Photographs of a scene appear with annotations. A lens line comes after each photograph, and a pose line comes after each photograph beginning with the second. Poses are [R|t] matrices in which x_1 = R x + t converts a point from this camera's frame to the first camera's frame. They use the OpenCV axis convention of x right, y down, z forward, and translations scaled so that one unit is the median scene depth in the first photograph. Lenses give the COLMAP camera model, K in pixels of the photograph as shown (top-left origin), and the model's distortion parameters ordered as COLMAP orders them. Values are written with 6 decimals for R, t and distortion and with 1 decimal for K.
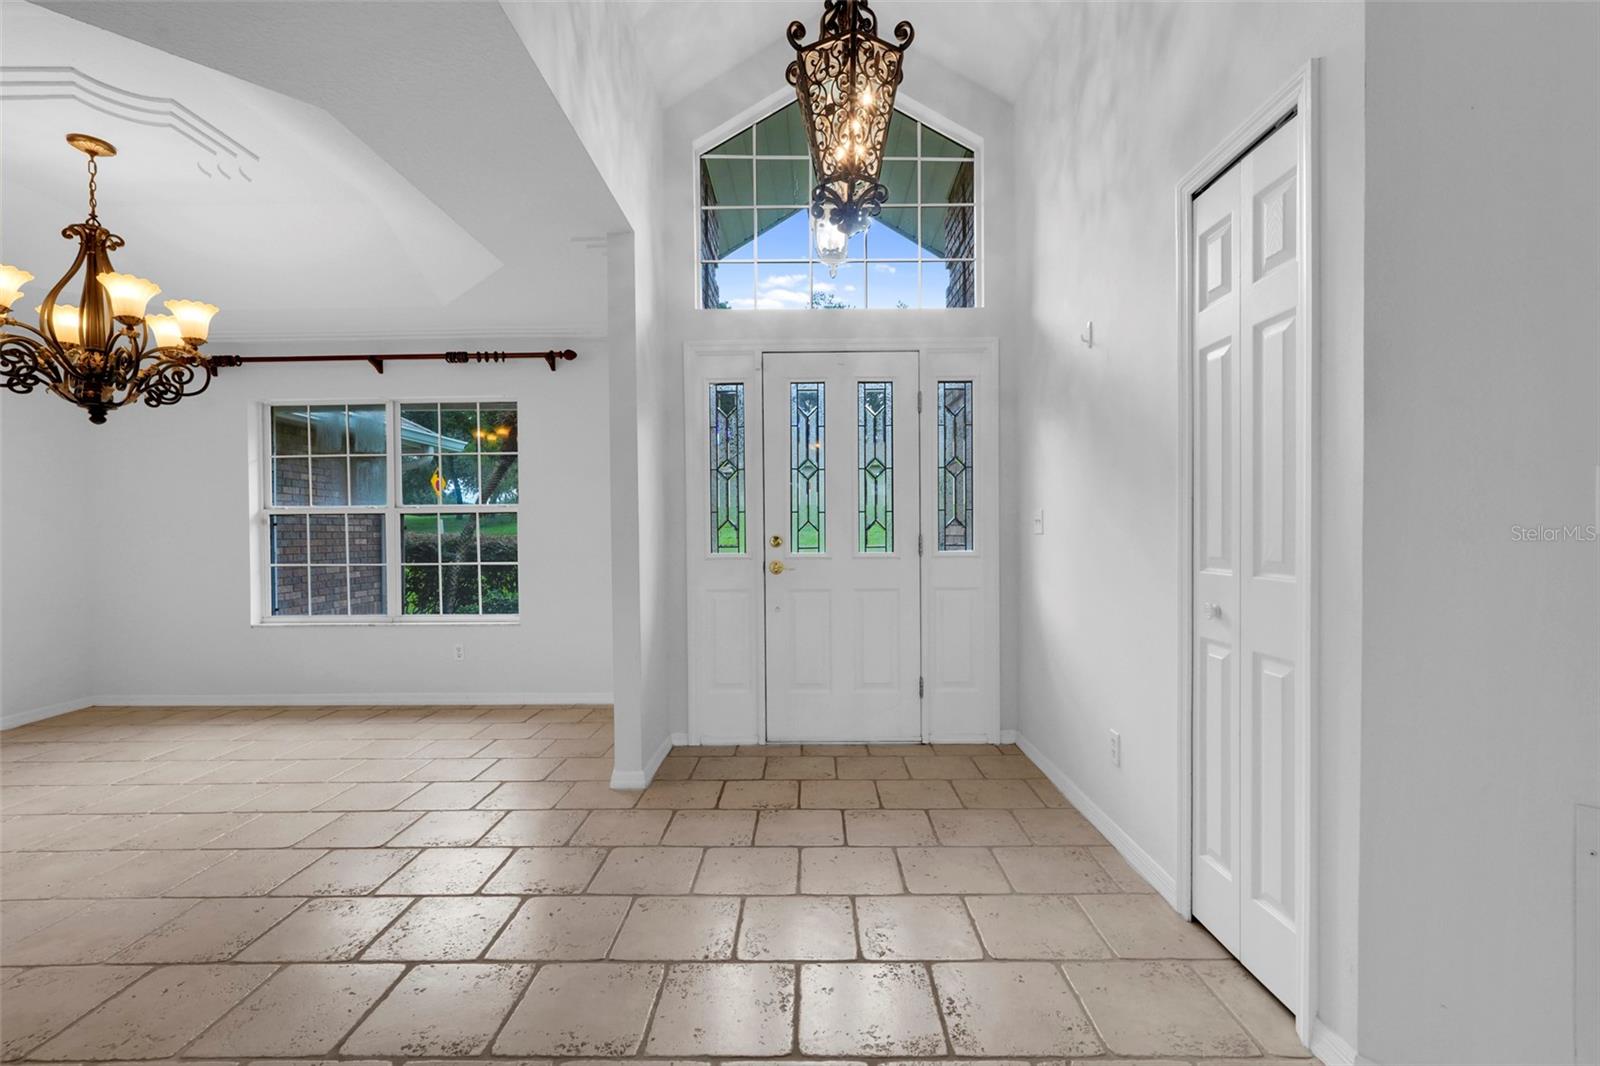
lens RADIAL K [[703.4, 0, 803.9], [0, 703.4, 533.4], [0, 0, 1]] dist [-0.008859, 0.005336]
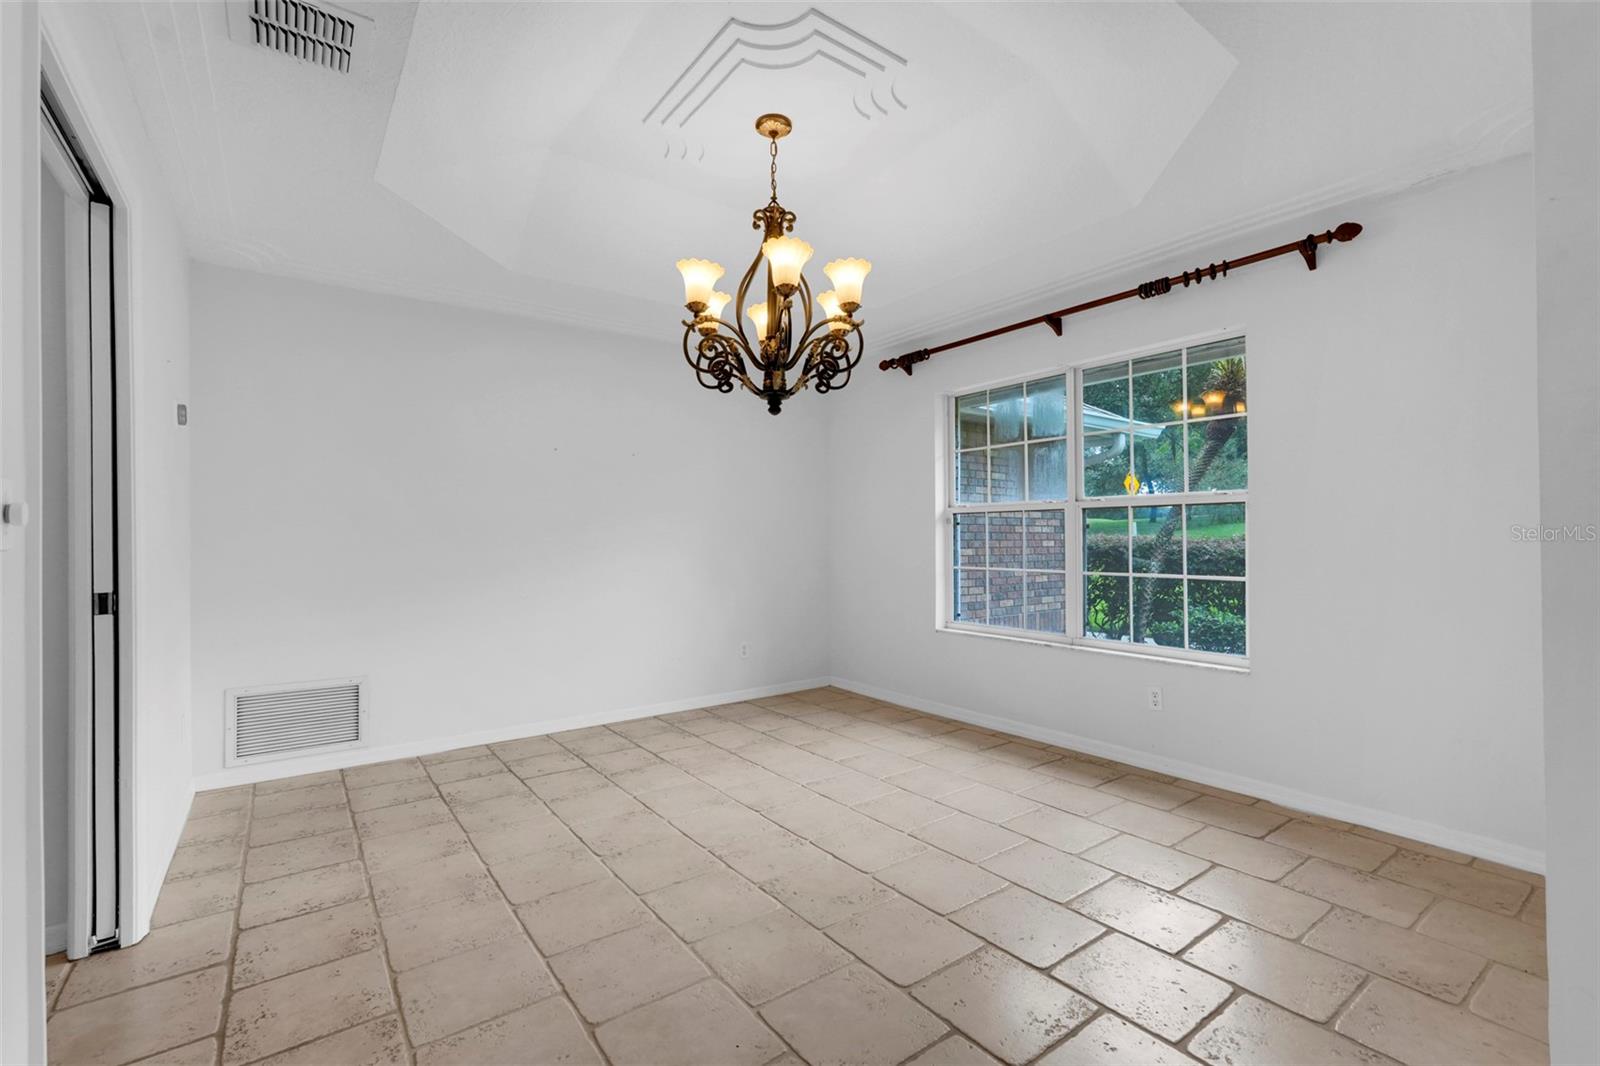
lens RADIAL K [[703.4, 0, 795.4], [0, 703.4, 530.6], [0, 0, 1]] dist [-0.008859, 0.005336]
pose [[0.599930, -0.000302, -0.800053, -0.140545], [-0.006466, 0.999965, -0.005227, 0.003413], [0.800026, 0.008309, 0.599907, 0.278101]]
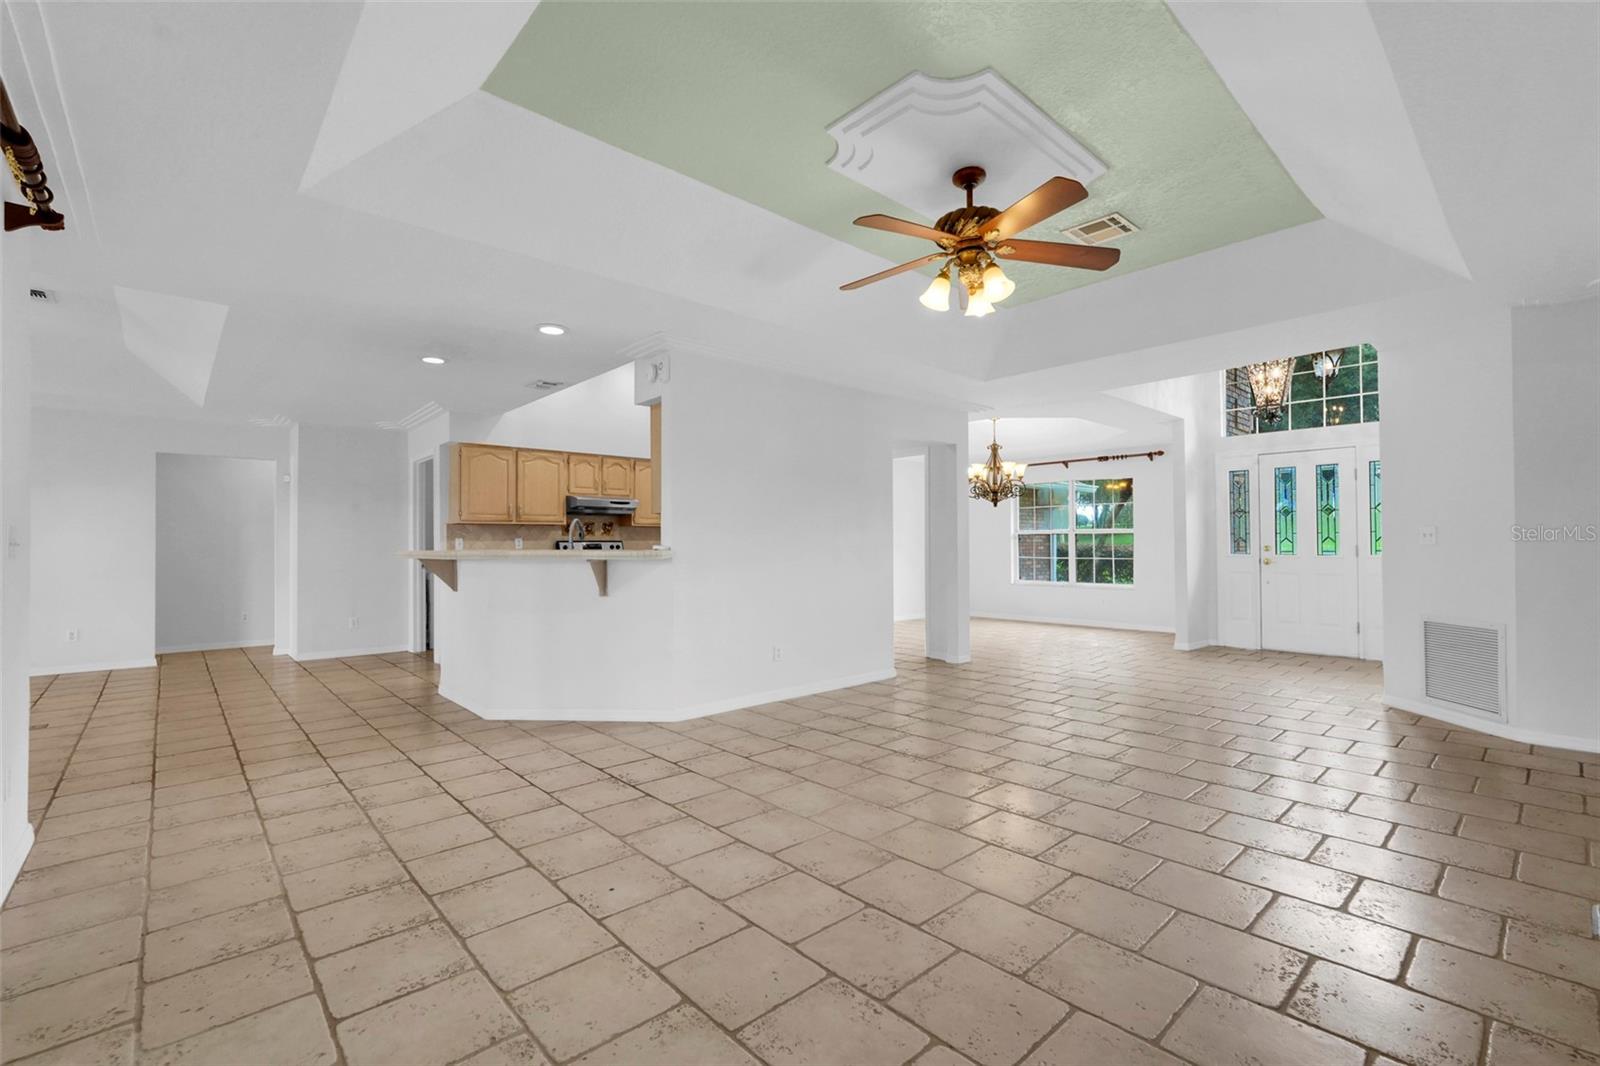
lens RADIAL K [[703.4, 0, 797.0], [0, 703.4, 539.9], [0, 0, 1]] dist [-0.008859, 0.005336]
pose [[0.677603, 0.001879, -0.735425, 0.423866], [-0.006909, 0.999969, -0.003811, 0.003659], [0.735395, 0.007664, 0.677595, -1.080995]]
